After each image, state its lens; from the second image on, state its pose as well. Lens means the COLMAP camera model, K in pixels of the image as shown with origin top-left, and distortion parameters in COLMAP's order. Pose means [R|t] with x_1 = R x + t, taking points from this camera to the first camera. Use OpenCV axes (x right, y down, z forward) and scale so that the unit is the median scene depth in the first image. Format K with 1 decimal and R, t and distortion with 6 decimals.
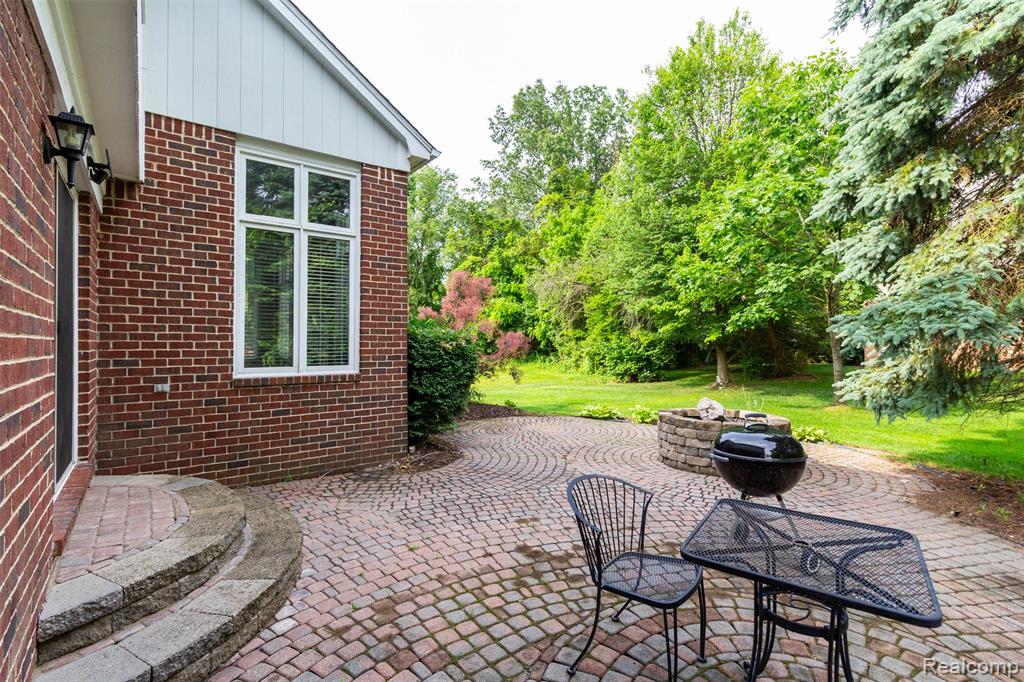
lens RADIAL K [[490.0, 0, 512.0], [0, 490.0, 341.0], [0, 0, 1]] dist [0.000216, -0.000268]
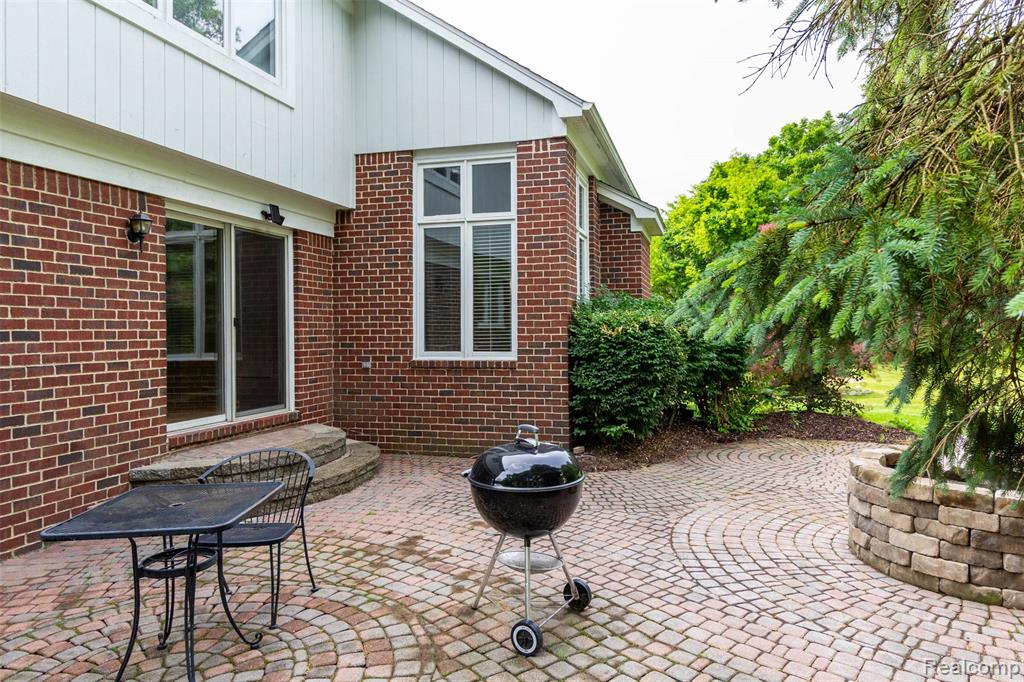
lens RADIAL K [[656.0, 0, 513.0], [0, 656.0, 330.1], [0, 0, 1]] dist [-0.000741, -0.000675]
pose [[0.594720, -0.002442, -0.803929, 0.761892], [0.011316, 0.999922, 0.005335, -0.000754], [0.803853, -0.012270, 0.594701, 0.236880]]
